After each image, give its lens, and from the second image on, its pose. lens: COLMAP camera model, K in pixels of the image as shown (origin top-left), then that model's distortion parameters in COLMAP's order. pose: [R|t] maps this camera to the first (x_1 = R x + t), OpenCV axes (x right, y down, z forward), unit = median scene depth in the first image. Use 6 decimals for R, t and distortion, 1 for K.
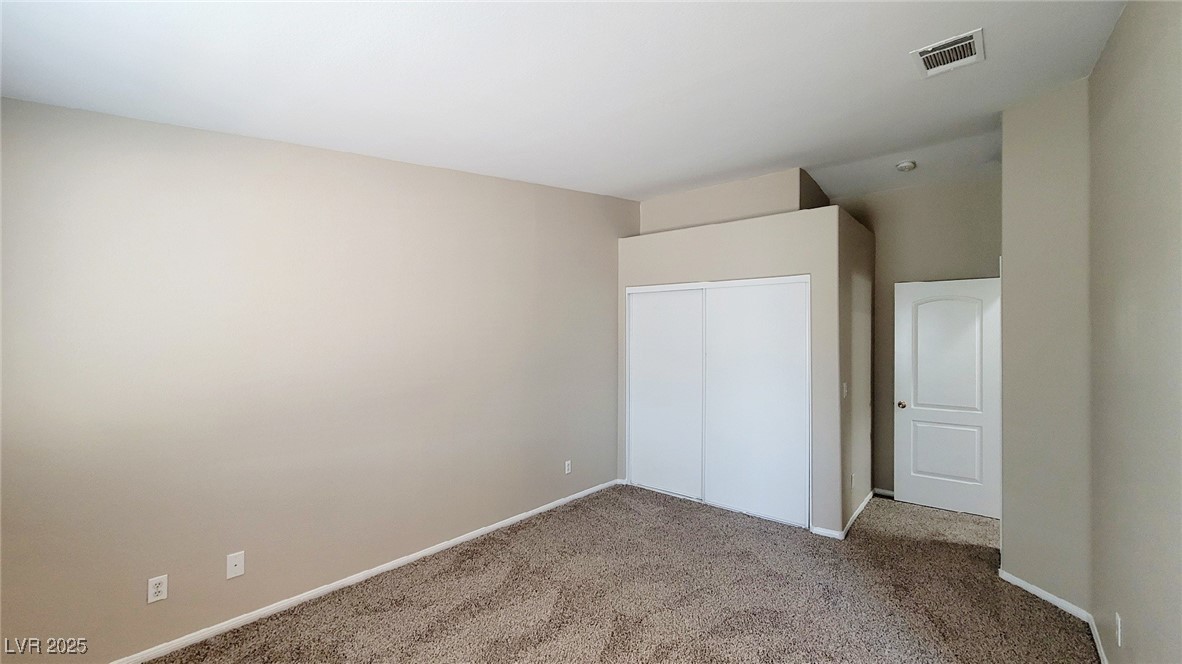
lens RADIAL K [[483.0, 0, 589.9], [0, 483.0, 334.8], [0, 0, 1]] dist [-0.000713, 0.000241]
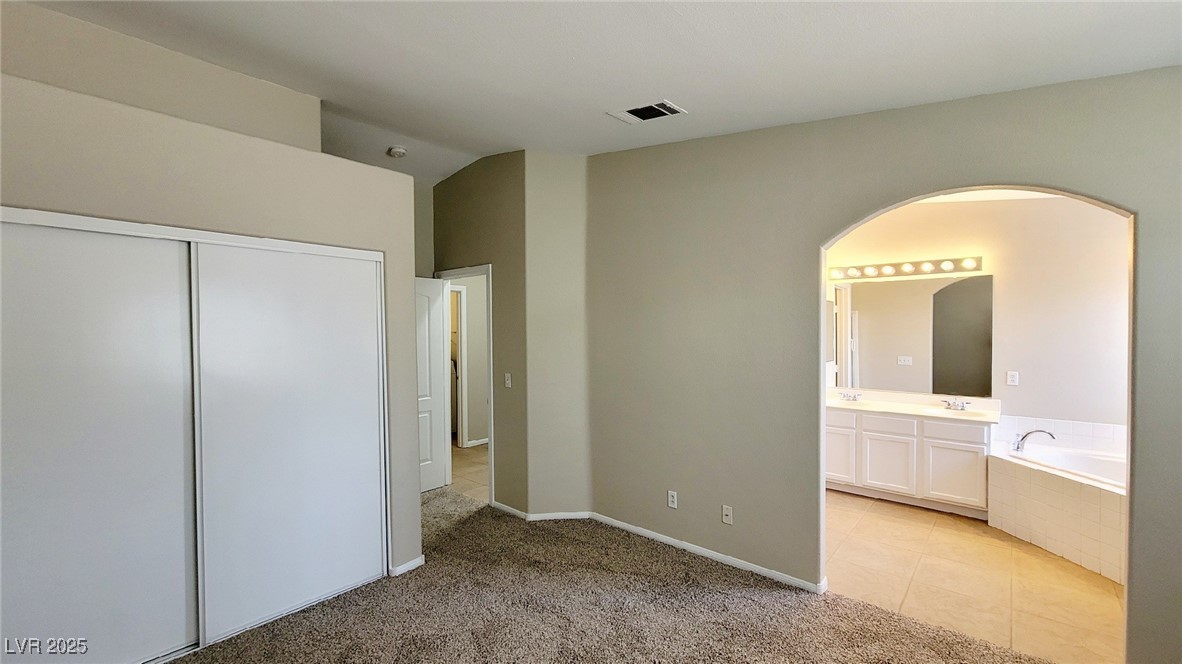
lens RADIAL K [[483.0, 0, 589.9], [0, 483.0, 334.8], [0, 0, 1]] dist [-0.000713, 0.000241]
pose [[0.020580, -0.013989, 0.999690, -0.341527], [-0.000476, 0.999902, 0.014002, -0.001946], [-0.999788, -0.000764, 0.020571, 0.687550]]
